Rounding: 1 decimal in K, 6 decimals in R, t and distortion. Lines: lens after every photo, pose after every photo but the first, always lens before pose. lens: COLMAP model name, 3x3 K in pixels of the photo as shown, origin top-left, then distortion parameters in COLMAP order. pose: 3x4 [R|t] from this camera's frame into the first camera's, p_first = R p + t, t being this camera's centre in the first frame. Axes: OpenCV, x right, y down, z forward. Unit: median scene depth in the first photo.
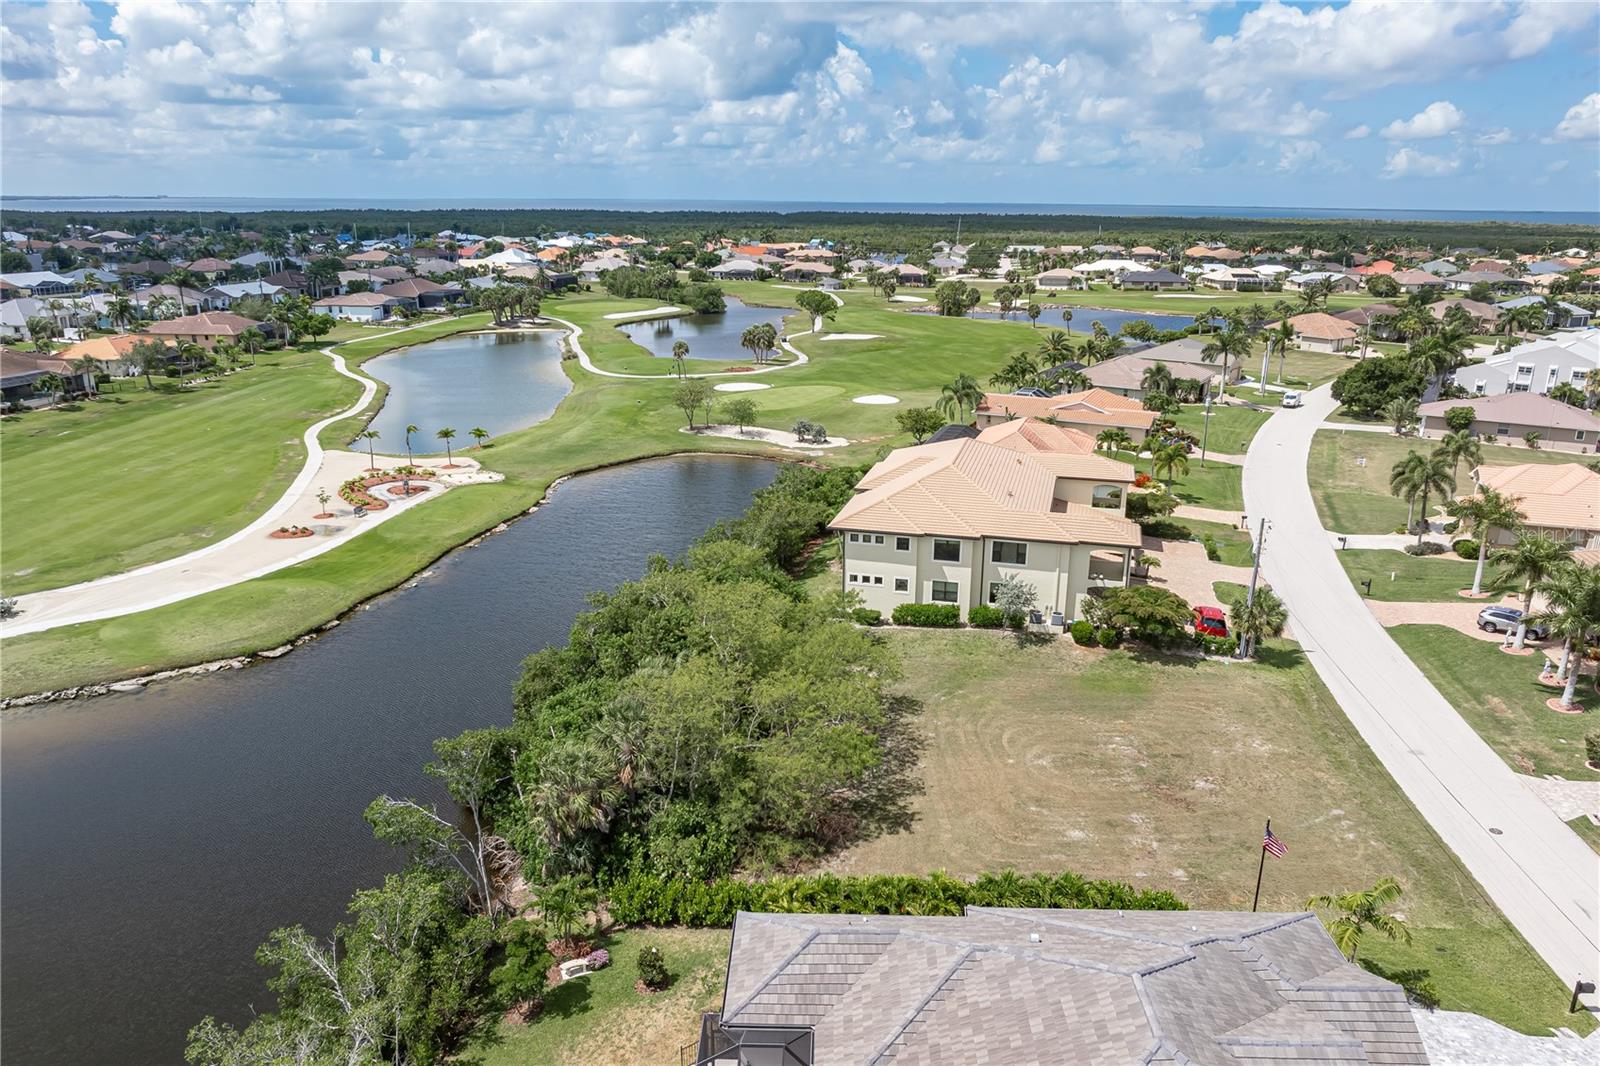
lens RADIAL K [[1132.0, 0, 807.2], [0, 1132.0, 541.1], [0, 0, 1]] dist [-0.023217, 0.006468]
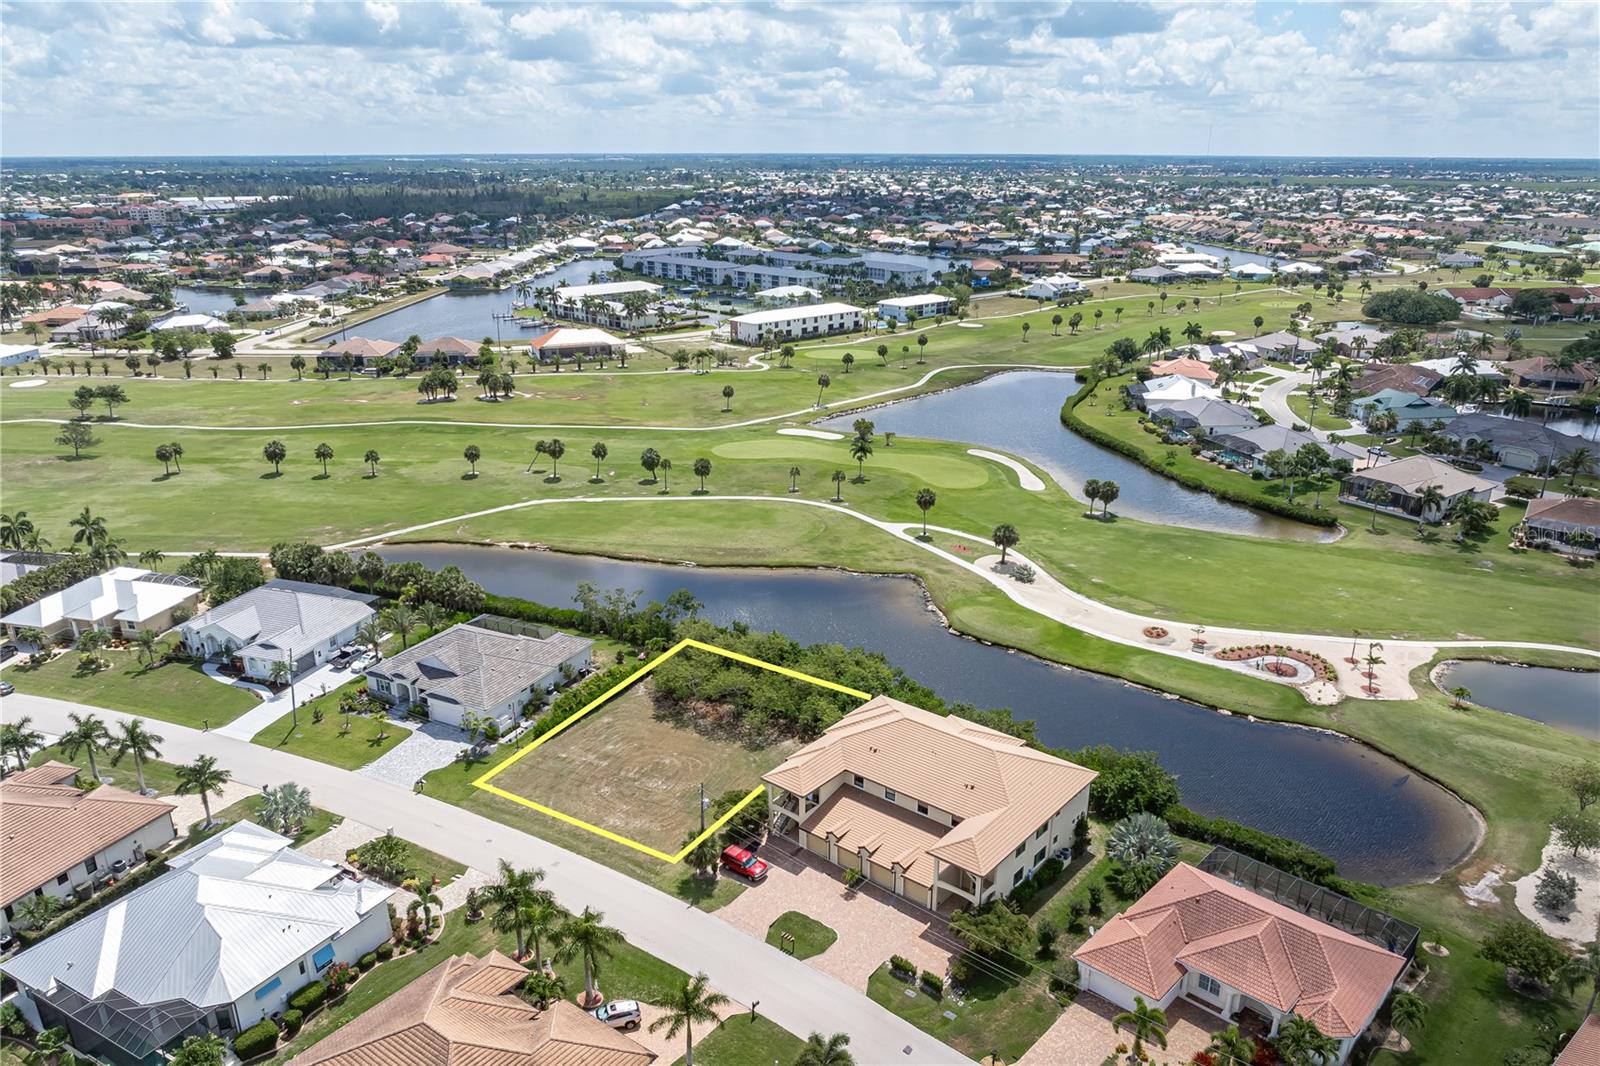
lens RADIAL K [[1148.2, 0, 805.7], [0, 1148.2, 534.8], [0, 0, 1]] dist [-0.015840, -0.001665]
pose [[-0.431277, 0.279333, -0.857889, 1.035335], [-0.265596, 0.869423, 0.416608, -0.637139], [0.862241, 0.407526, -0.300772, 0.989182]]
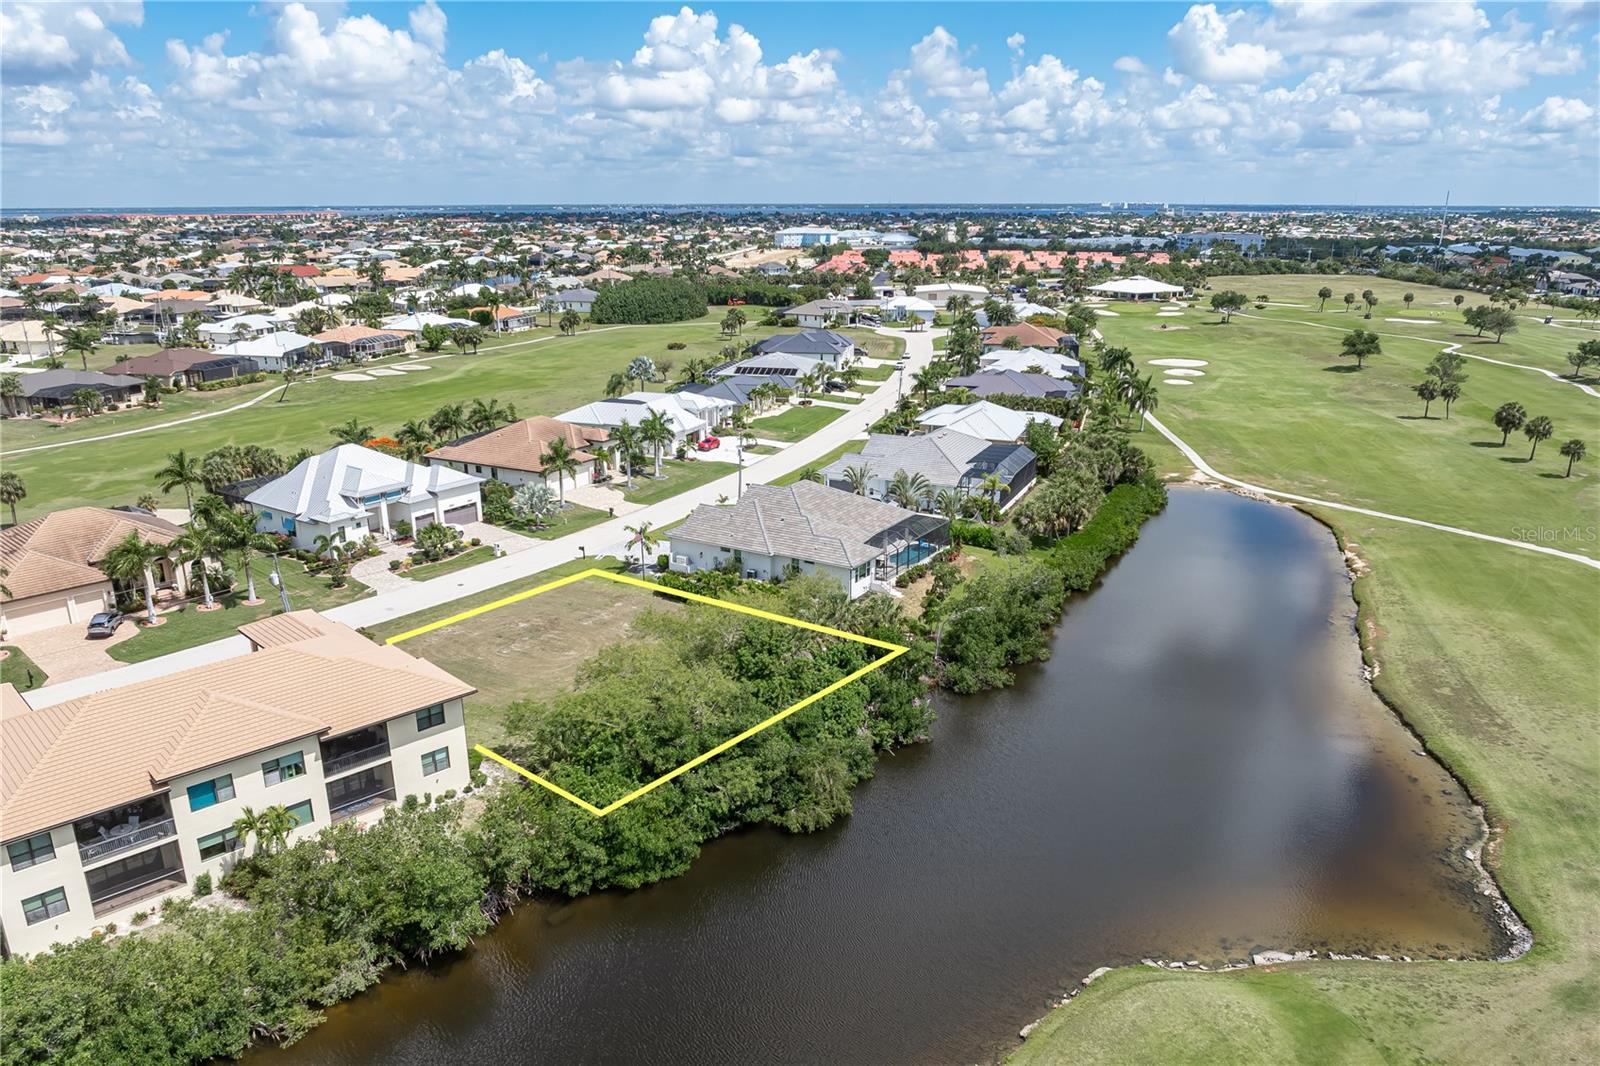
lens RADIAL K [[1137.0, 0, 808.2], [0, 1137.0, 536.7], [0, 0, 1]] dist [-0.023017, 0.000196]
pose [[-0.857849, -0.155040, 0.489956, -0.462226], [0.141200, 0.845602, 0.514801, -0.398708], [-0.494123, 0.510804, -0.703507, 1.087433]]
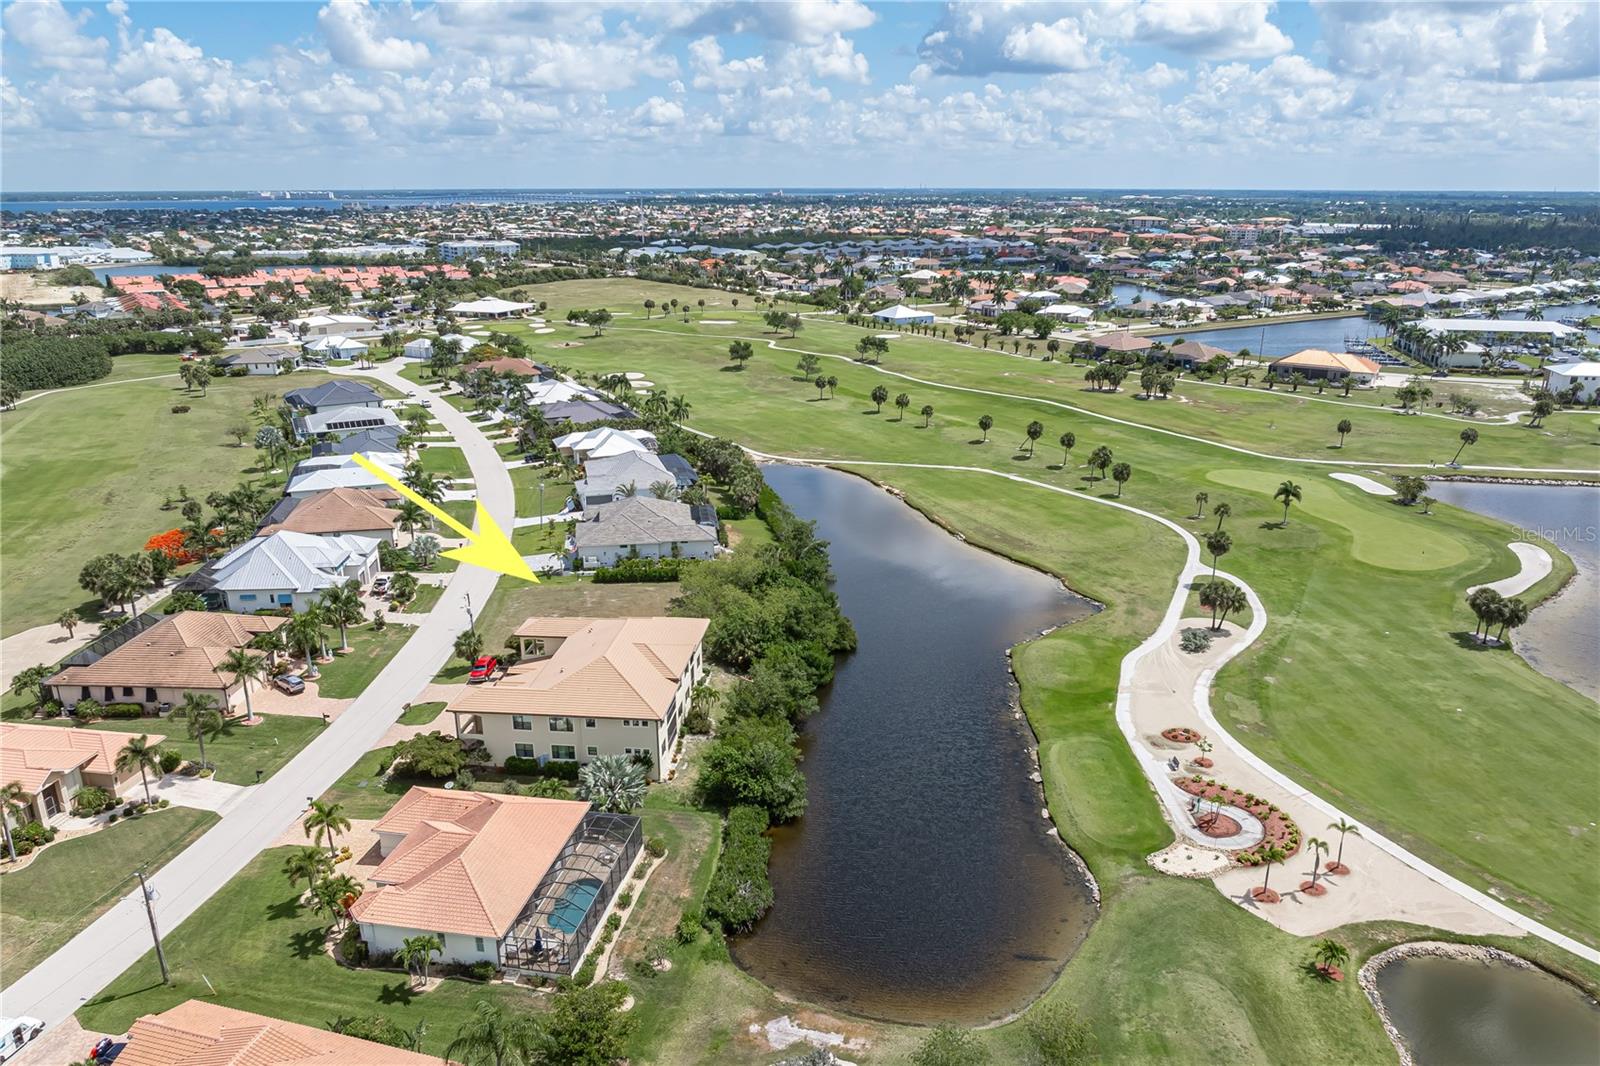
lens RADIAL K [[1132.0, 0, 807.2], [0, 1132.0, 541.1], [0, 0, 1]] dist [-0.023217, 0.006468]
pose [[-0.988339, 0.035332, -0.148115, 0.091203], [-0.054395, 0.826605, 0.560147, -0.796626], [0.142224, 0.561672, -0.815044, 1.759320]]
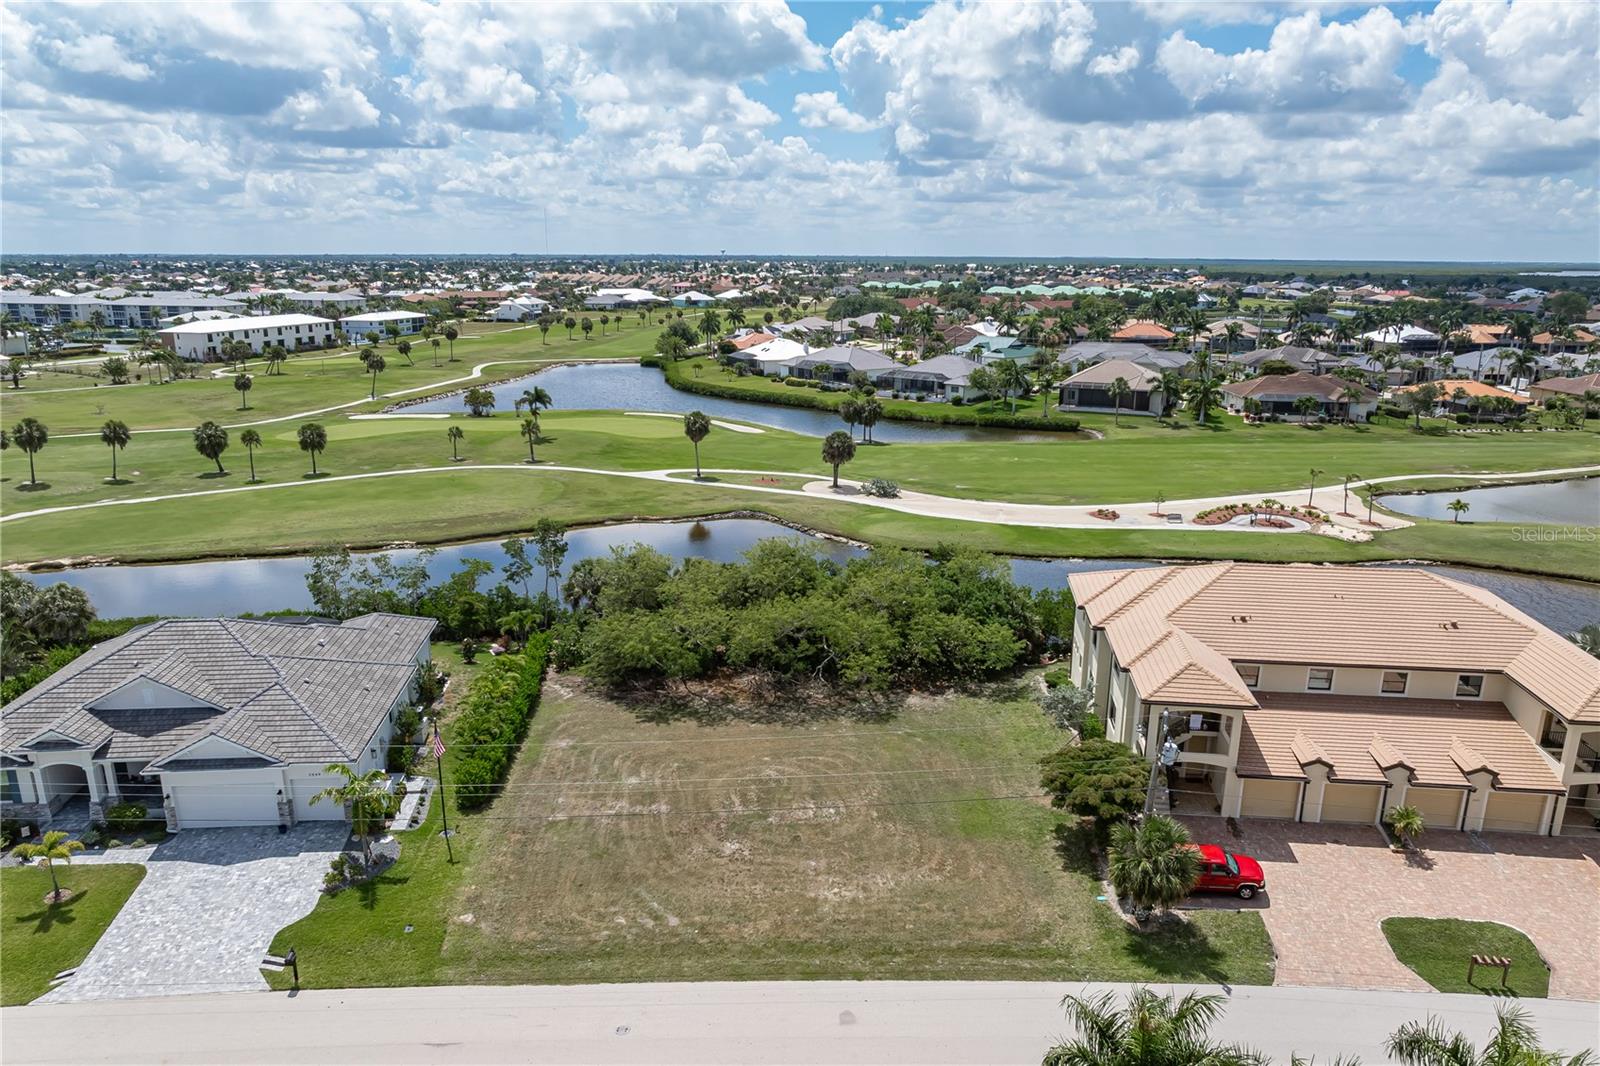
lens RADIAL K [[1137.0, 0, 808.2], [0, 1137.0, 536.7], [0, 0, 1]] dist [-0.023017, 0.000196]
pose [[0.124478, 0.230145, -0.965162, 0.673194], [-0.291759, 0.938215, 0.186091, -0.116868], [0.948357, 0.258431, 0.183934, 0.472551]]
